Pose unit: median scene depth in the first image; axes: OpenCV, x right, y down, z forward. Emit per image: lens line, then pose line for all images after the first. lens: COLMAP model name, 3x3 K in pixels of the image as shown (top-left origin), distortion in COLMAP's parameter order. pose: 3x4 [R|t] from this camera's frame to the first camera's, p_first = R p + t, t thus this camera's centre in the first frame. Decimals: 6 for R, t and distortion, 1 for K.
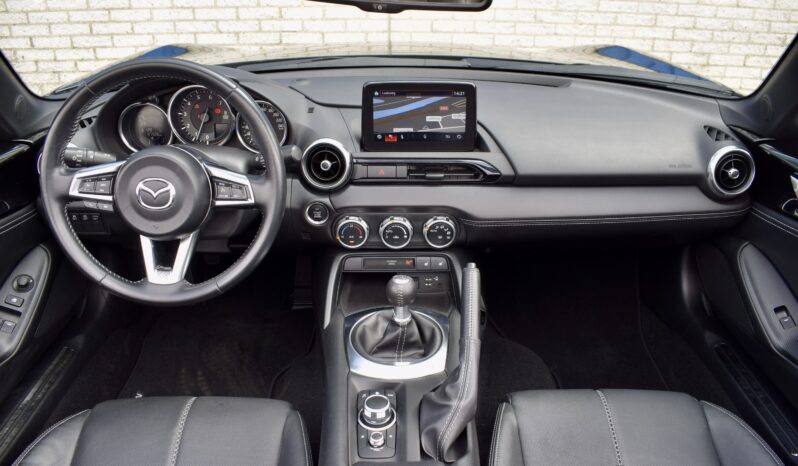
lens RADIAL K [[638.2, 0, 396.7], [0, 638.2, 244.7], [0, 0, 1]] dist [-0.105074, 0.015567]
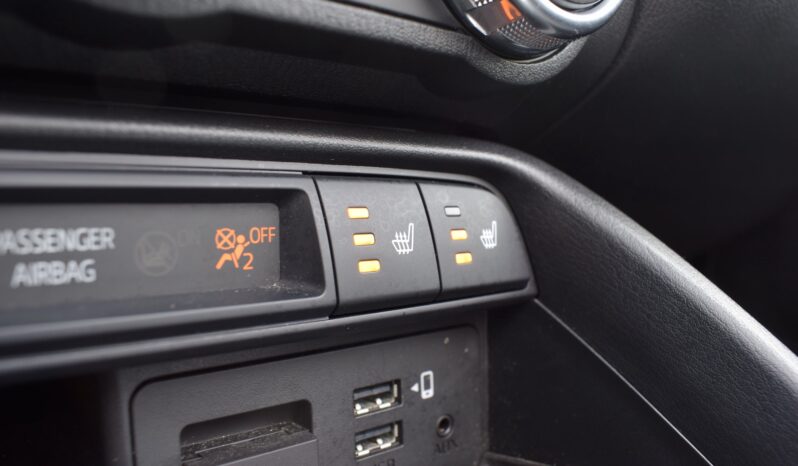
lens RADIAL K [[638.2, 0, 401.4], [0, 638.2, 238.4], [0, 0, 1]] dist [-0.105074, 0.015567]
pose [[0.781013, -0.046242, 0.622801, -0.024193], [0.248870, 0.937695, -0.242469, 0.059707], [-0.572785, 0.344368, 0.743860, 0.965966]]
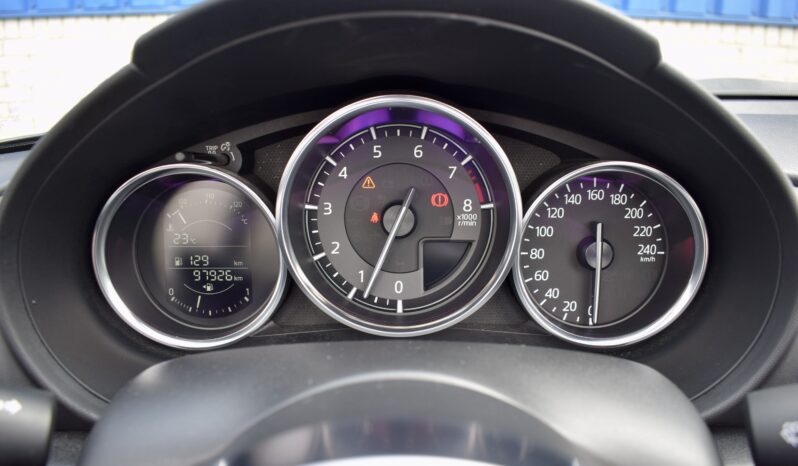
lens RADIAL K [[638.2, 0, 398.6], [0, 638.2, 232.2], [0, 0, 1]] dist [-0.105074, 0.015567]
pose [[0.999795, -0.004106, -0.019840, -0.317095], [0.000405, 0.983103, -0.183054, -0.152095], [0.020256, 0.183009, 0.982903, 0.756516]]
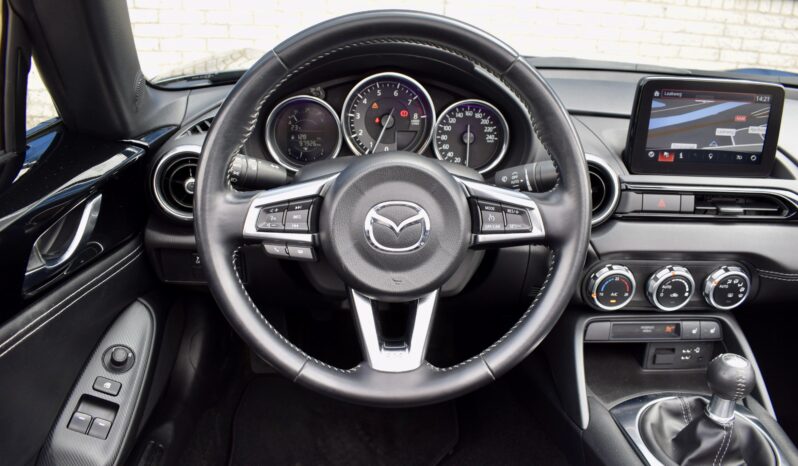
lens RADIAL K [[638.2, 0, 399.8], [0, 638.2, 241.7], [0, 0, 1]] dist [-0.105074, 0.015567]
pose [[0.998986, 0.014558, 0.042614, -0.338544], [-0.011615, 0.997583, -0.068514, -0.019953], [-0.043508, 0.067950, 0.996740, 0.314598]]
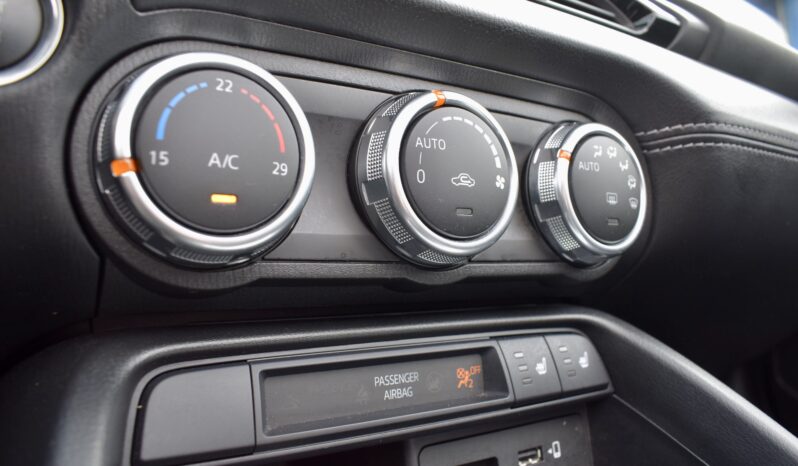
lens RADIAL K [[638.2, 0, 397.0], [0, 638.2, 233.0], [0, 0, 1]] dist [-0.105074, 0.015567]
pose [[0.846535, 0.004766, 0.532312, -0.114734], [0.279753, 0.846763, -0.452472, 0.078921], [-0.452898, 0.531949, 0.715481, 0.889328]]
